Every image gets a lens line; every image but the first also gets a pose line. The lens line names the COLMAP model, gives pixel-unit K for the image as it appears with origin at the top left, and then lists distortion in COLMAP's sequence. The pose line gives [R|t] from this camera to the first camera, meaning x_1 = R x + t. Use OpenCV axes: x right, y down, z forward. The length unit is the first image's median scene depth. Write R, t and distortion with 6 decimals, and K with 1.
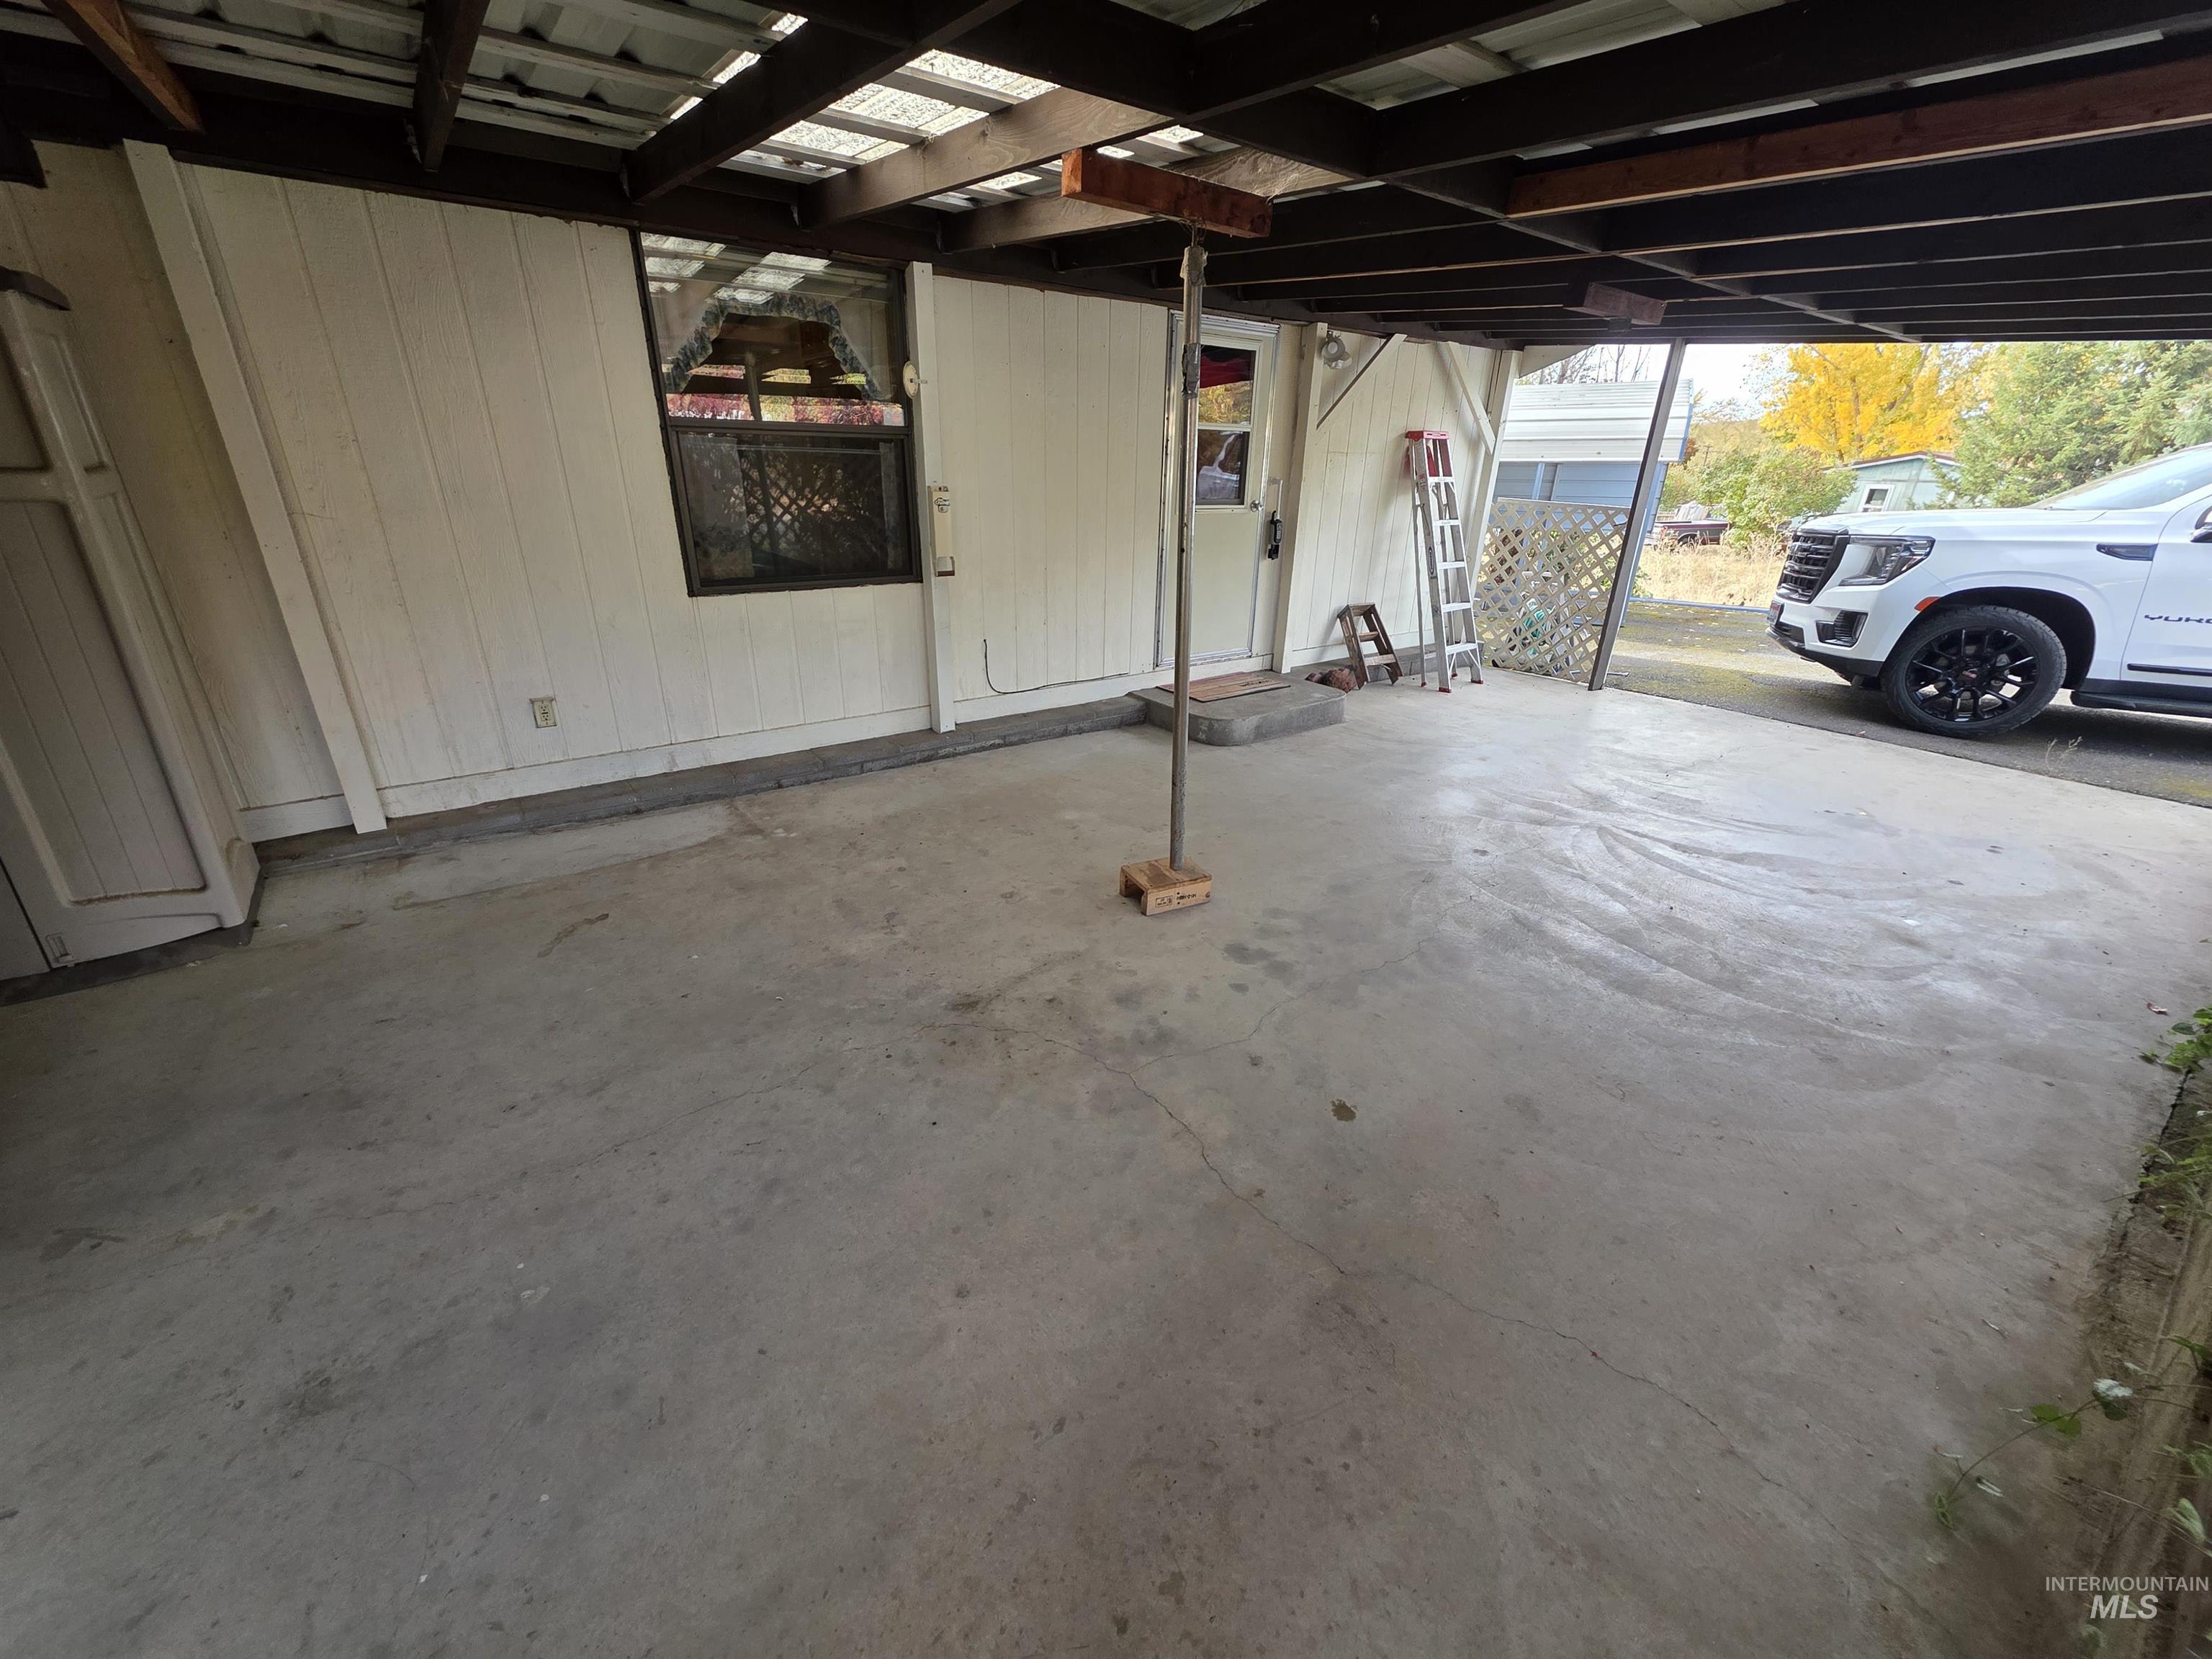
lens RADIAL K [[889.7, 0, 1097.6], [0, 889.7, 828.1], [0, 0, 1]] dist [0.005505, 0.000374]
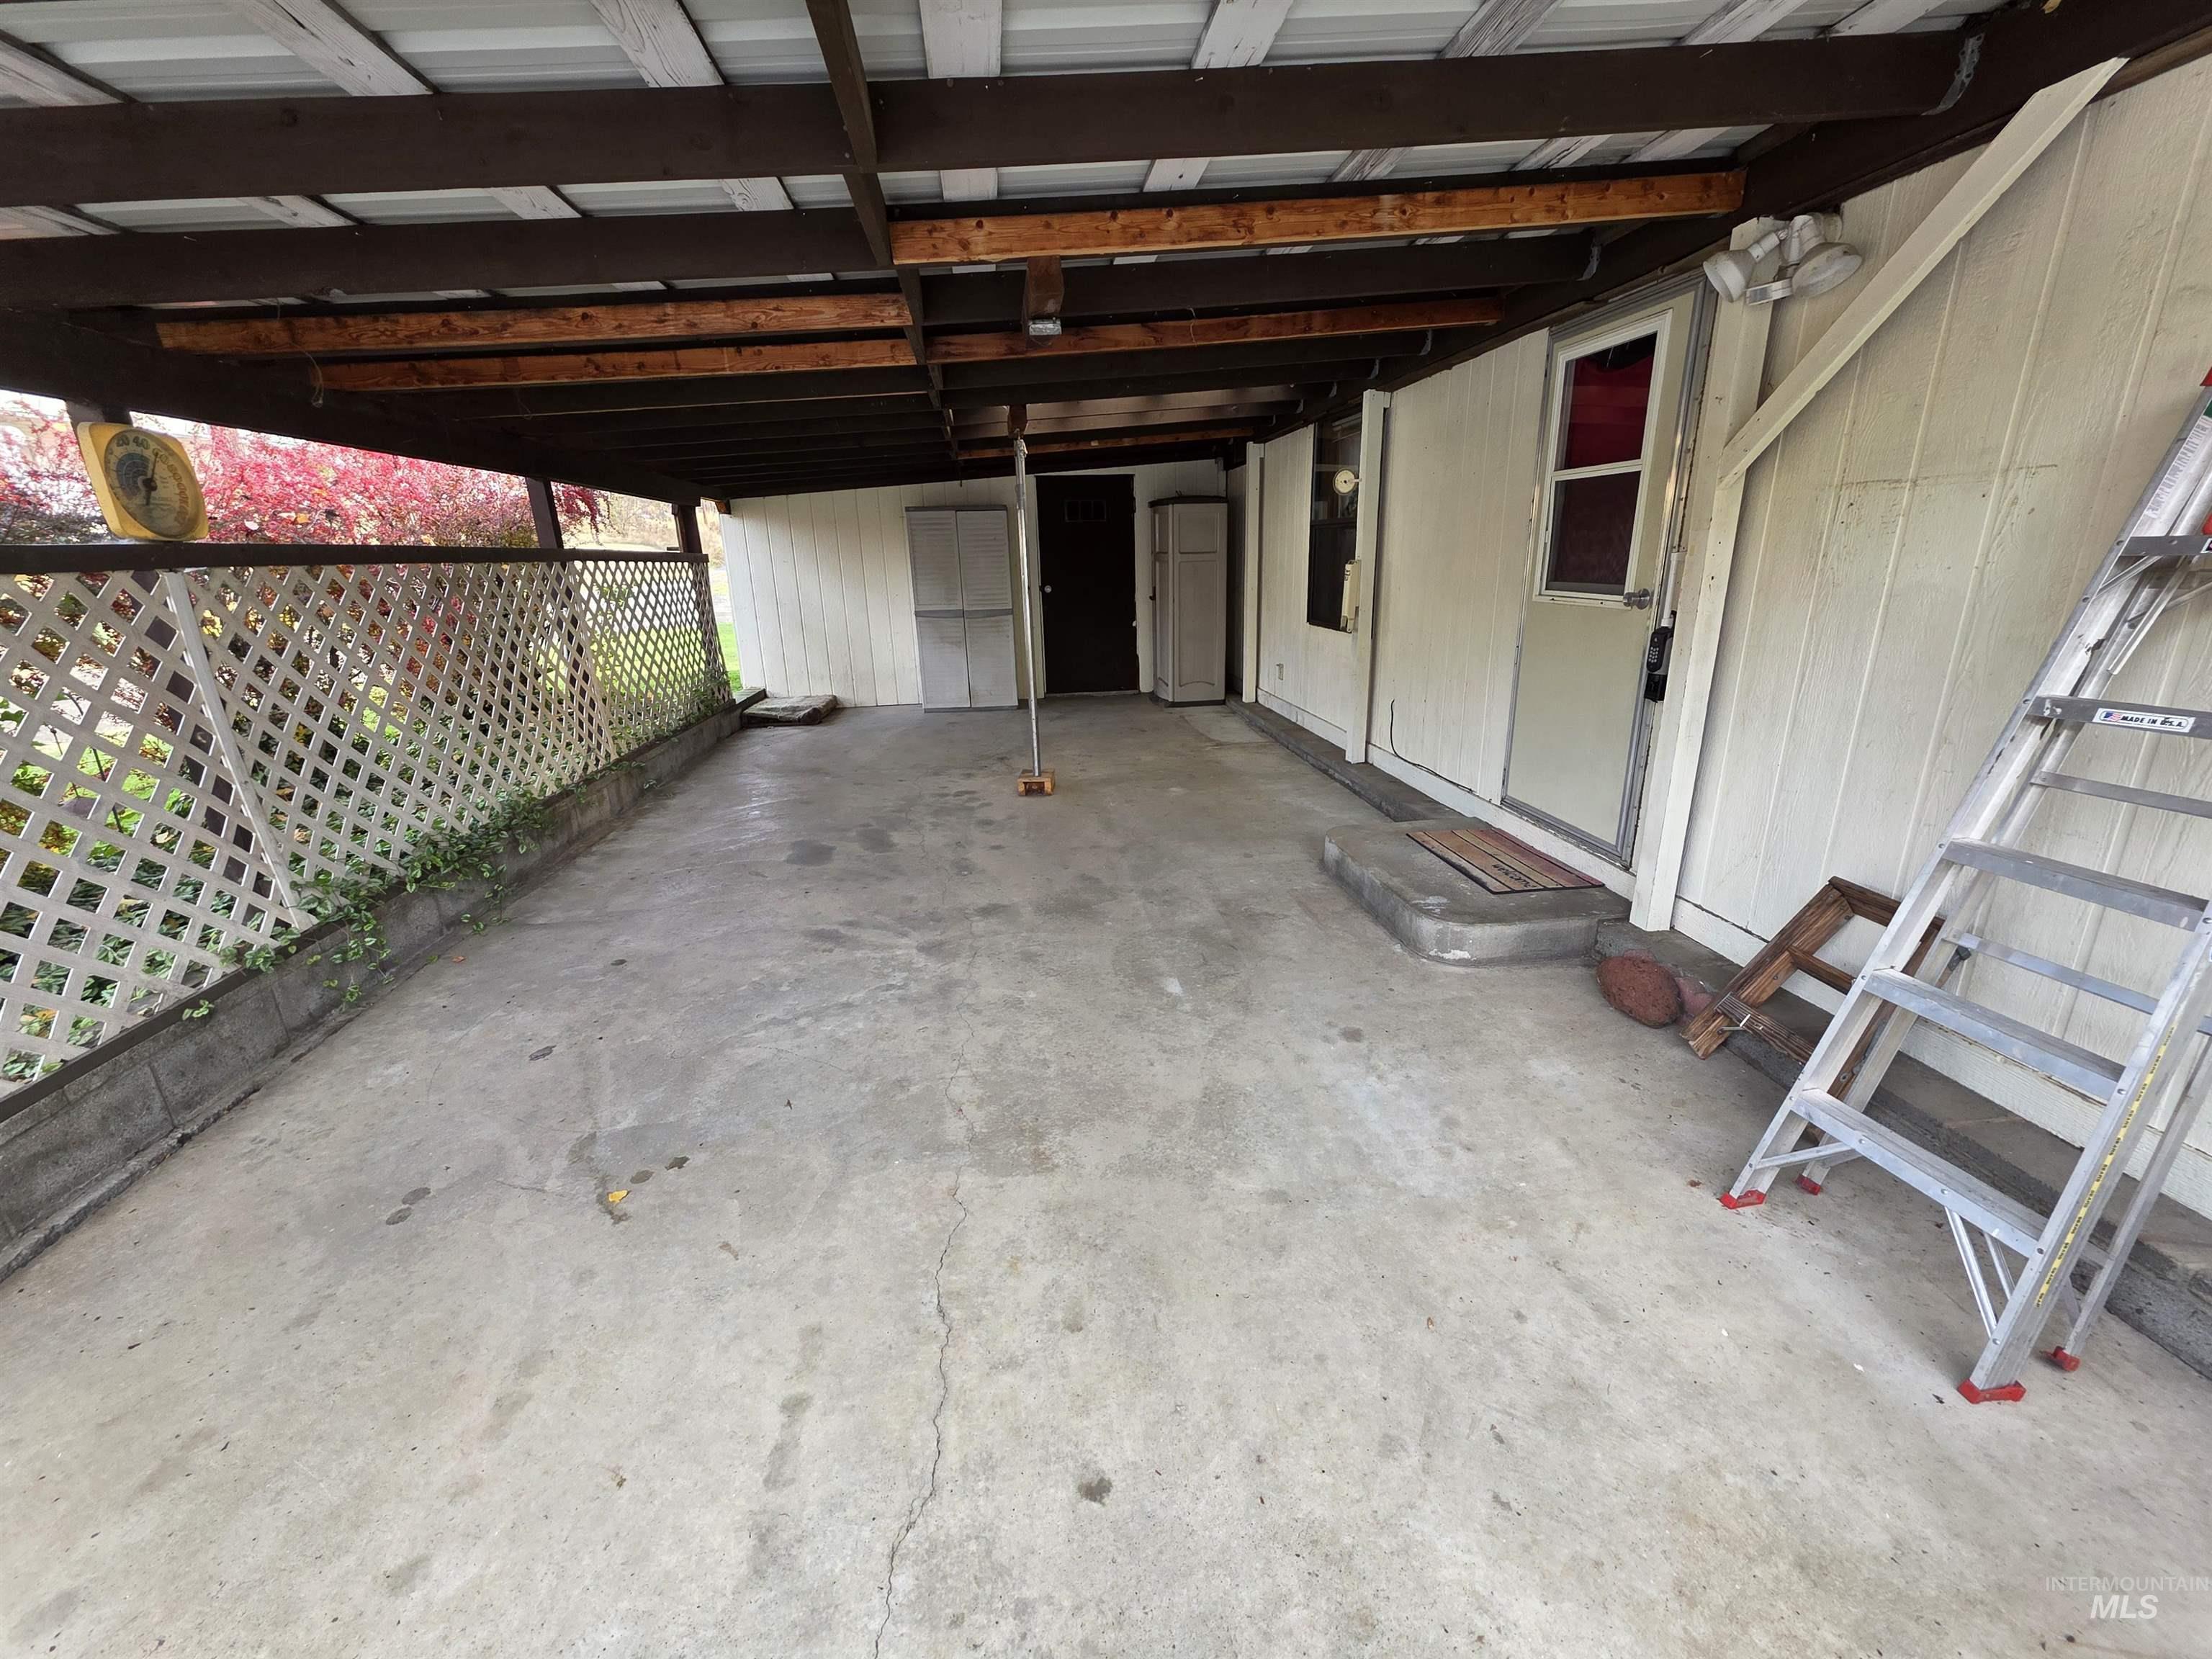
lens RADIAL K [[889.7, 0, 1105.2], [0, 889.7, 822.8], [0, 0, 1]] dist [0.005505, 0.000374]
pose [[-0.493151, 0.251940, -0.832664, 0.973081], [-0.311245, 0.842693, 0.439312, -0.446348], [0.812360, 0.475809, -0.337160, 1.139413]]
